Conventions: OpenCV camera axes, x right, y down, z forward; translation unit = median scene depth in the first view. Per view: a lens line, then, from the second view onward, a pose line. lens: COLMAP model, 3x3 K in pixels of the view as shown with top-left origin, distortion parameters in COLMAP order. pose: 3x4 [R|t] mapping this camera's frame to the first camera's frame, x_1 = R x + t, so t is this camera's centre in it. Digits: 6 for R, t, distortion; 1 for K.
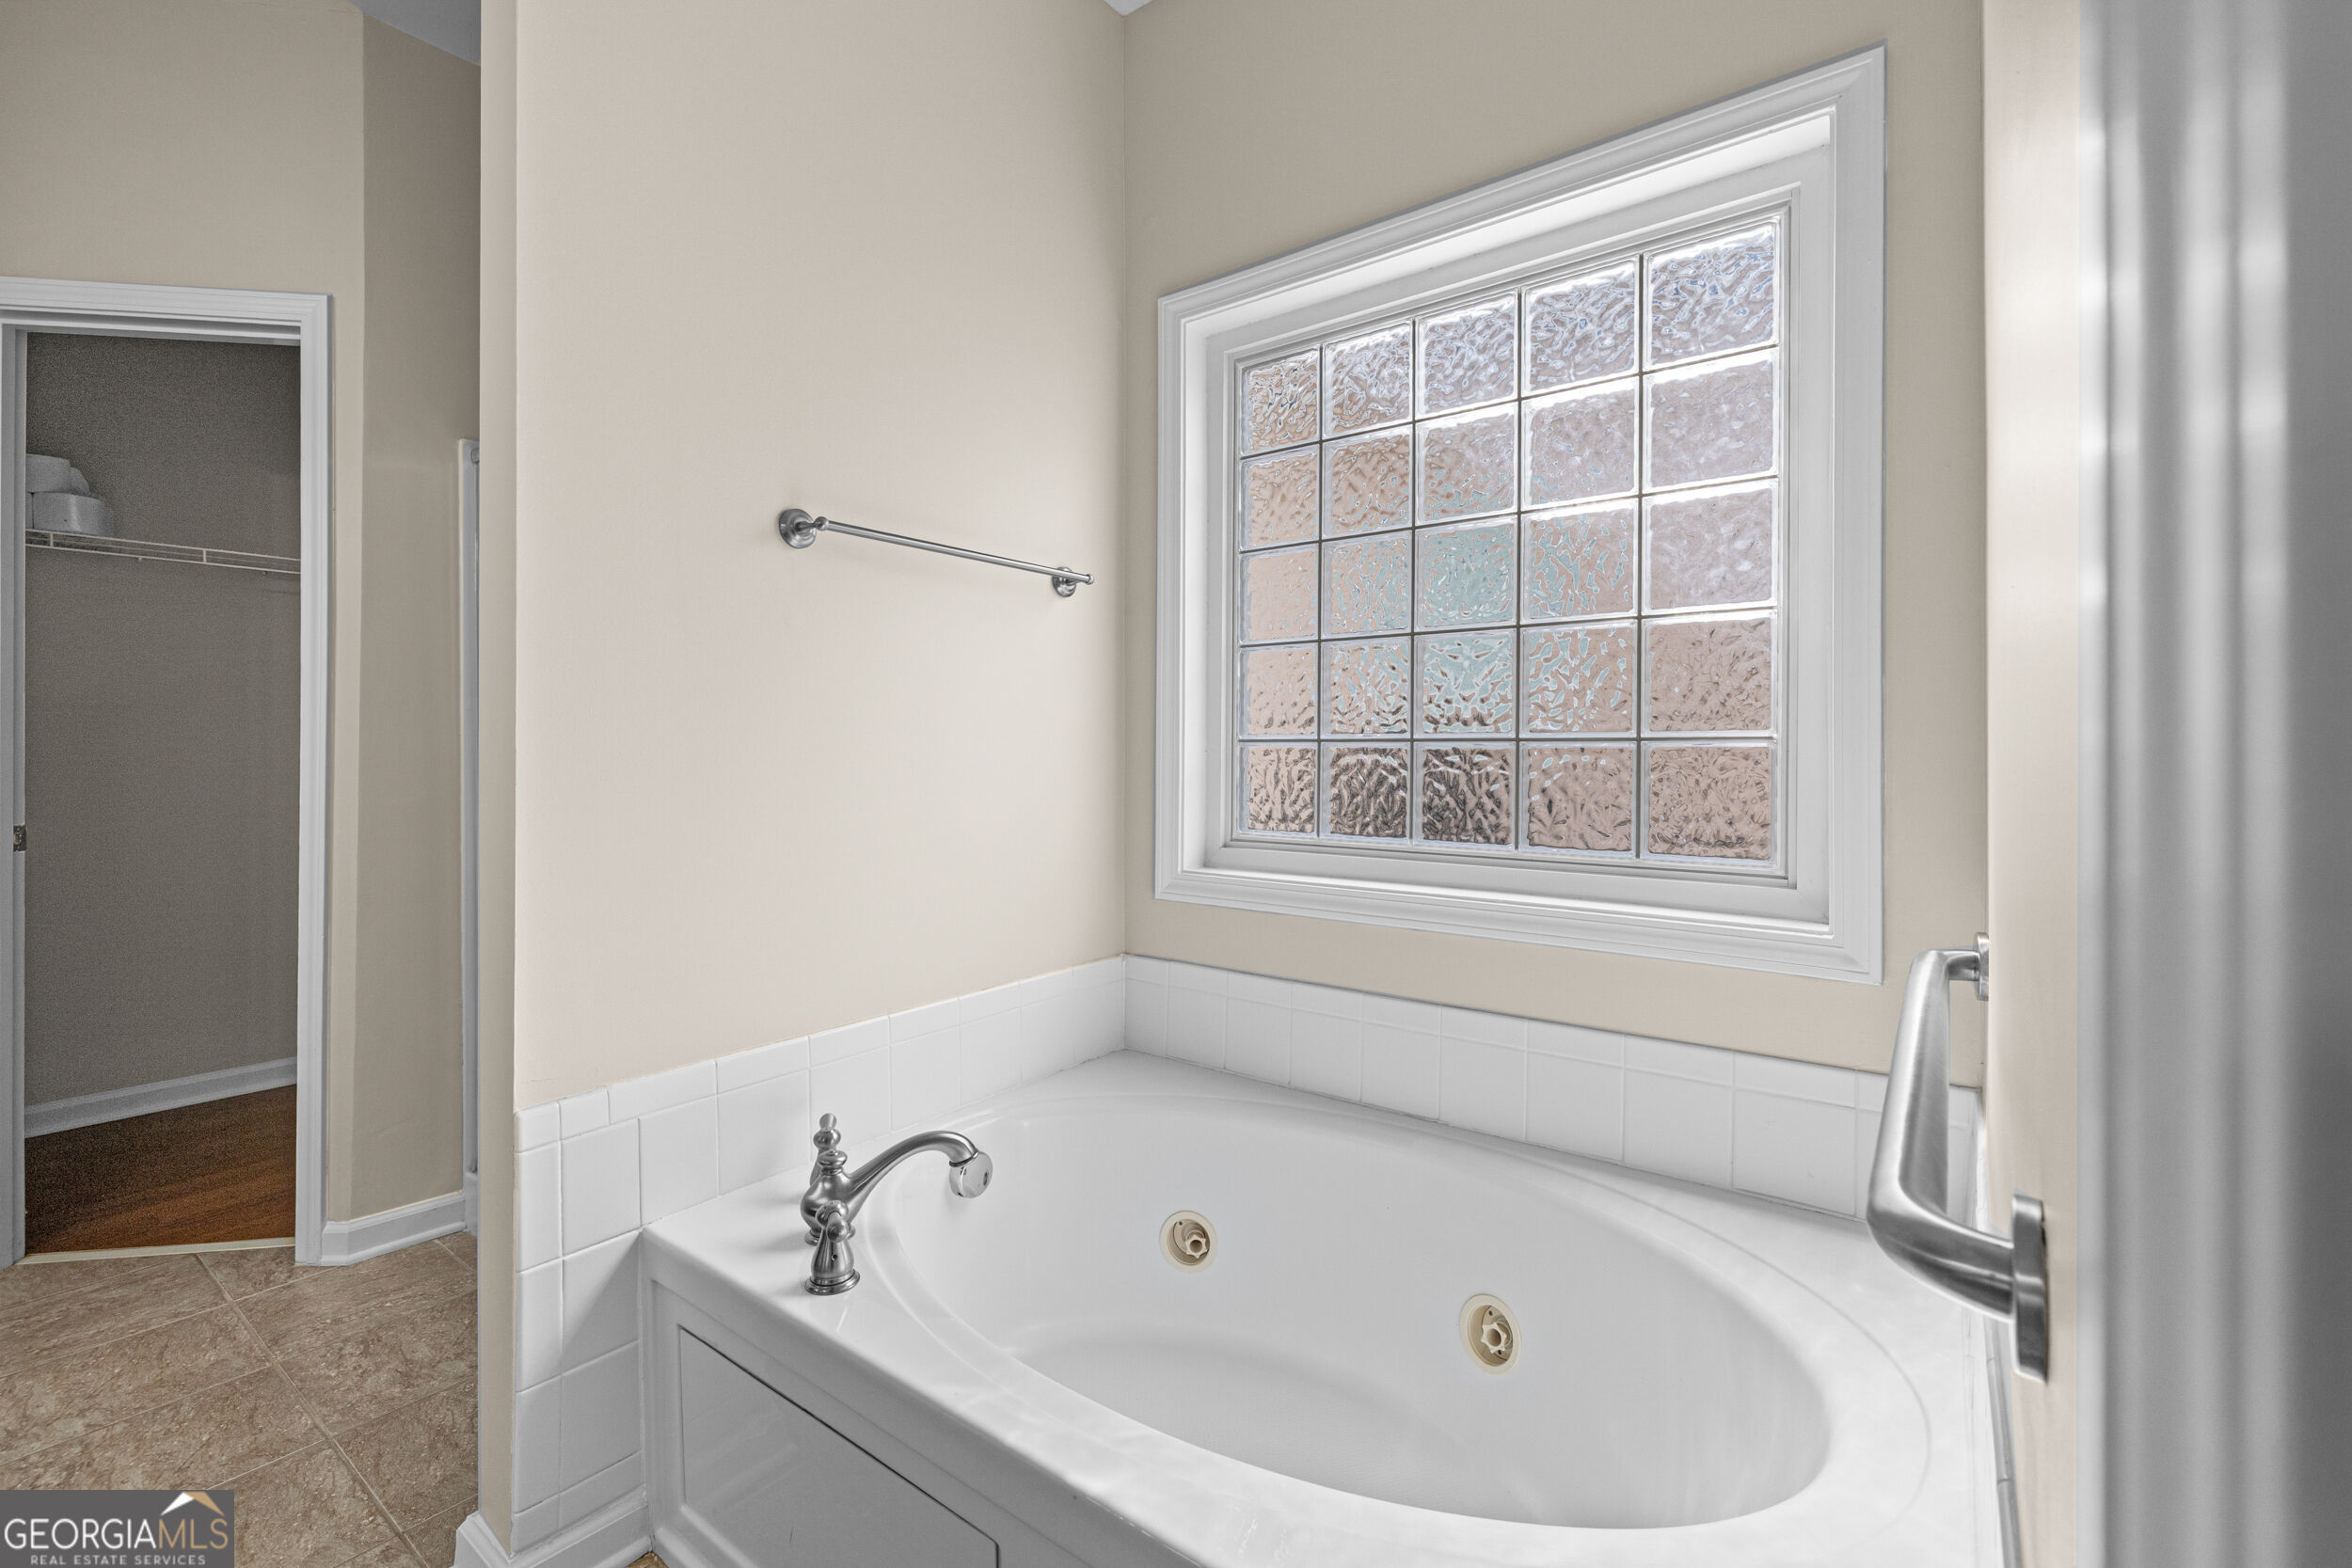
lens RADIAL K [[1000.8, 0, 1174.3], [0, 1000.8, 767.9], [0, 0, 1]] dist [-0.001845, 0.001363]
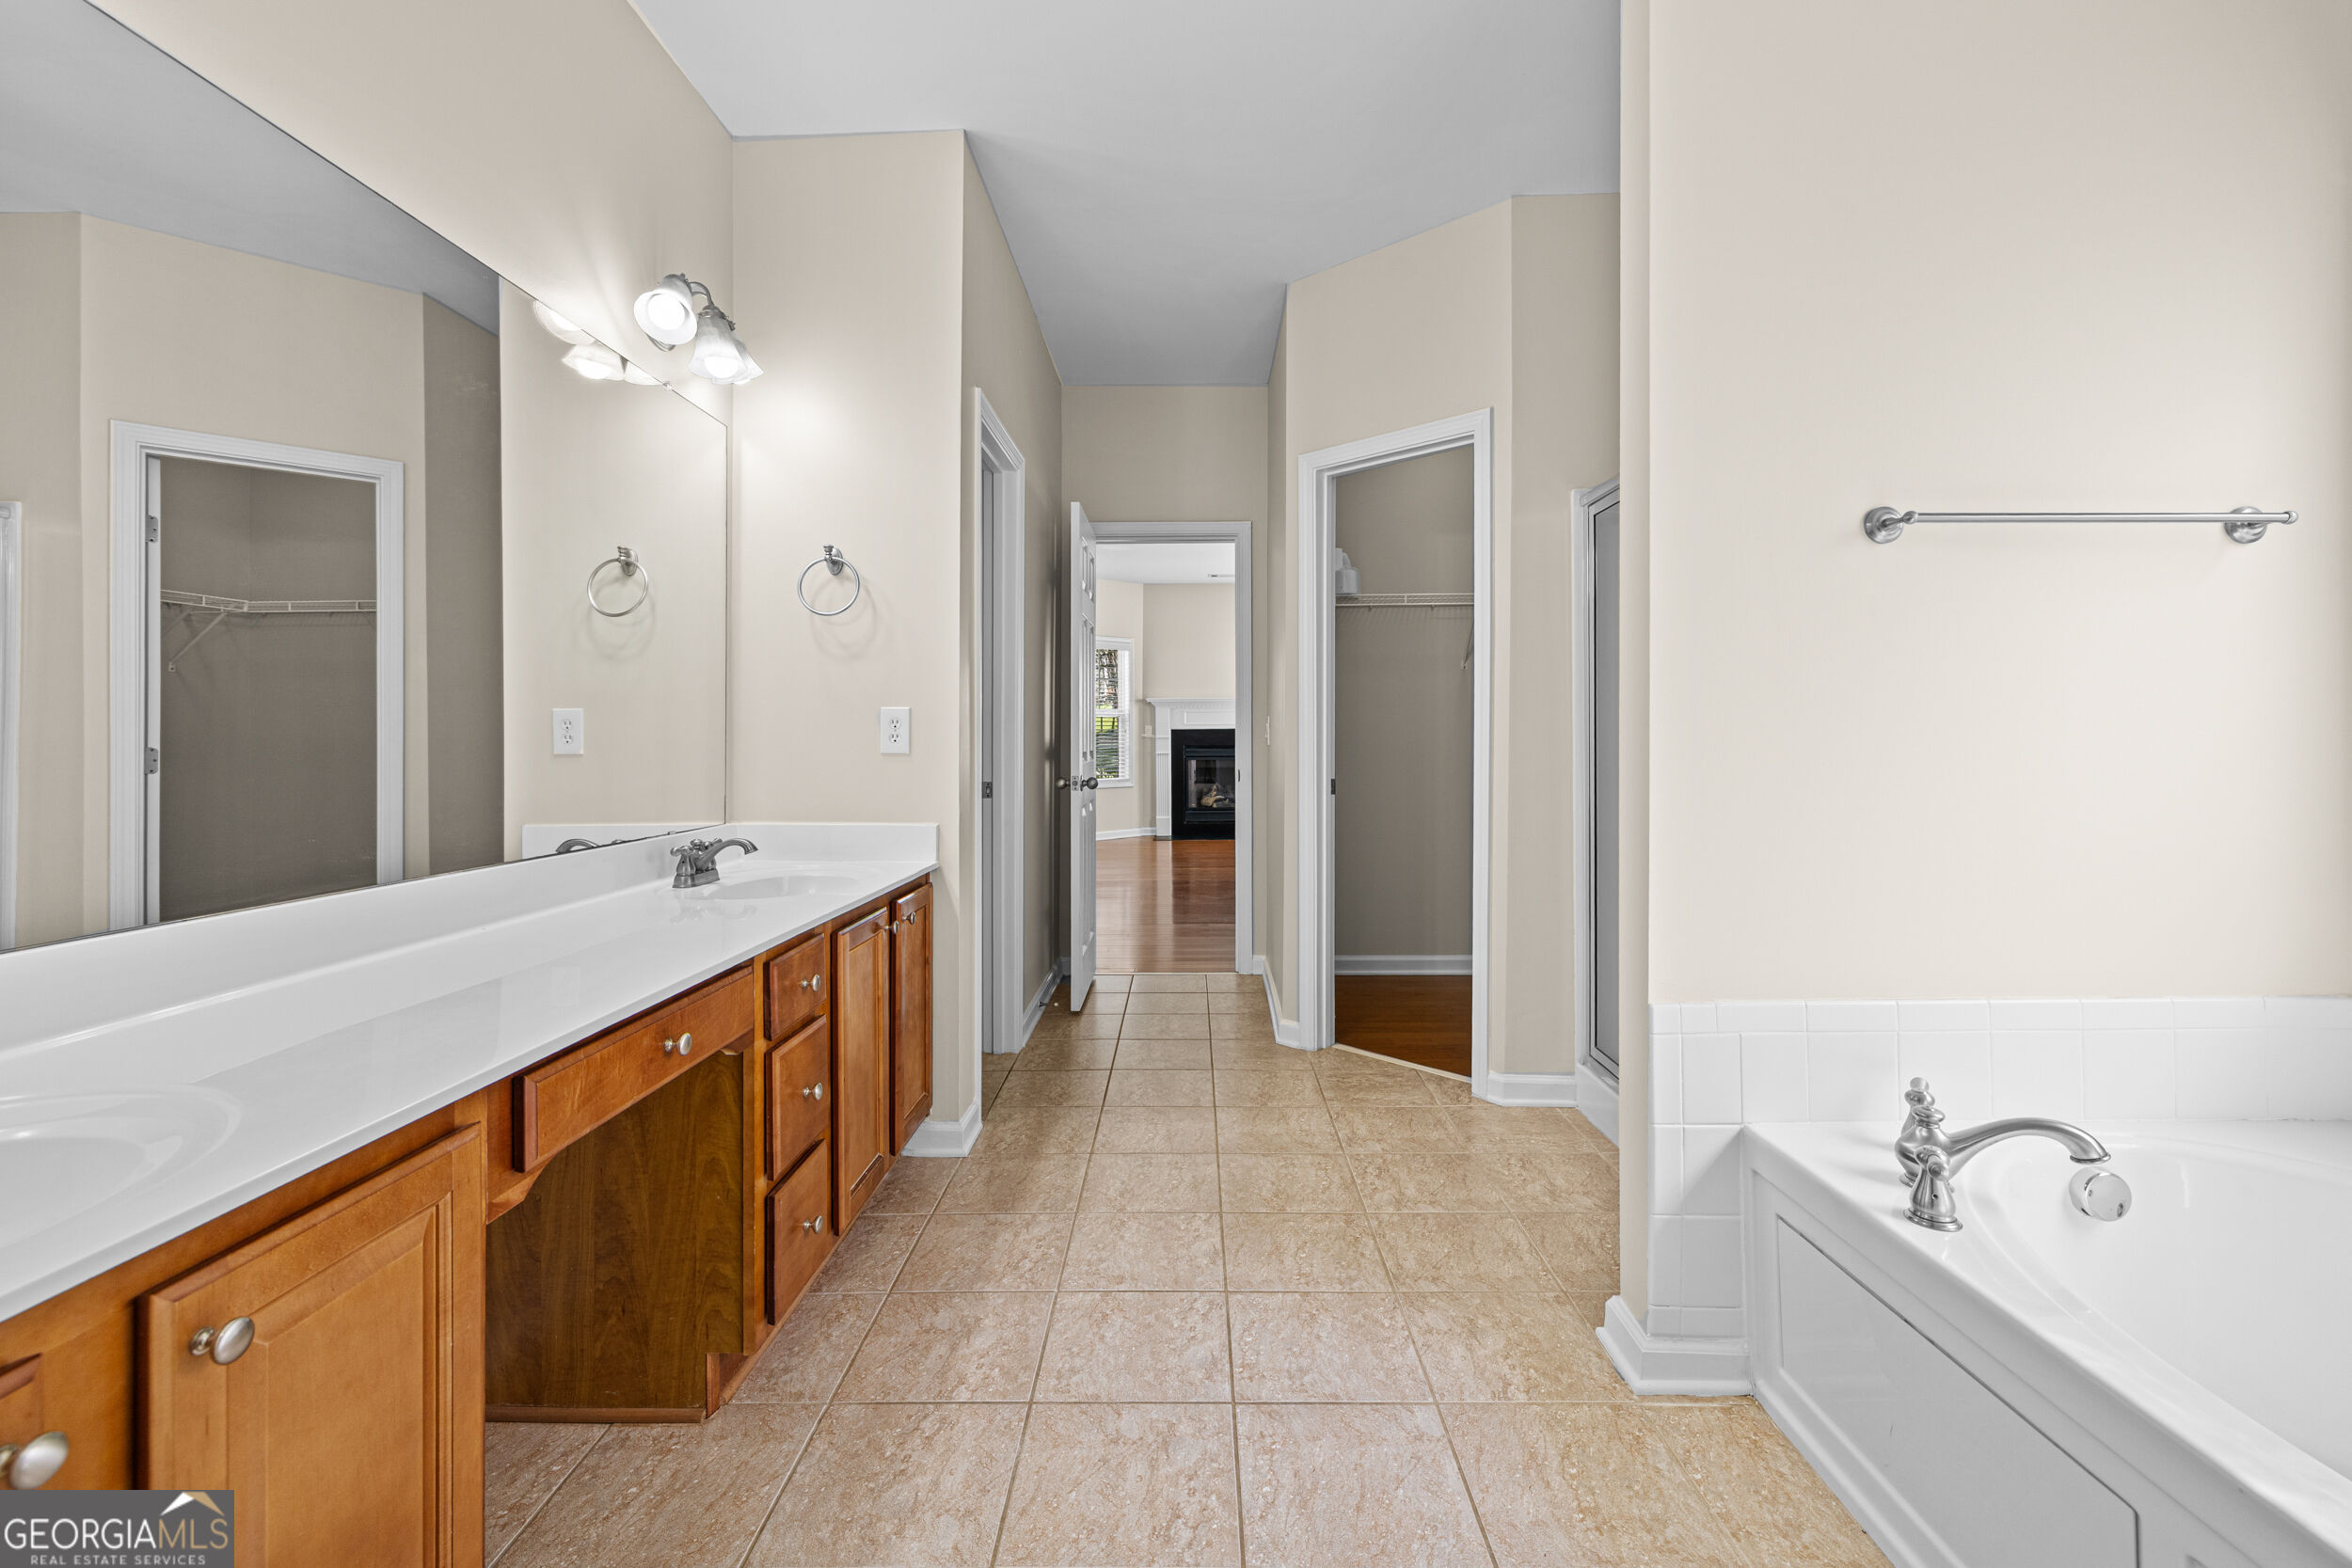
lens RADIAL K [[1000.8, 0, 1200.7], [0, 1000.8, 724.9], [0, 0, 1]] dist [-0.001845, 0.001363]
pose [[0.597354, -0.008621, -0.801931, 0.048334], [-0.010907, 0.999762, -0.018873, 0.003986], [0.801904, 0.020020, 0.597118, -0.240958]]
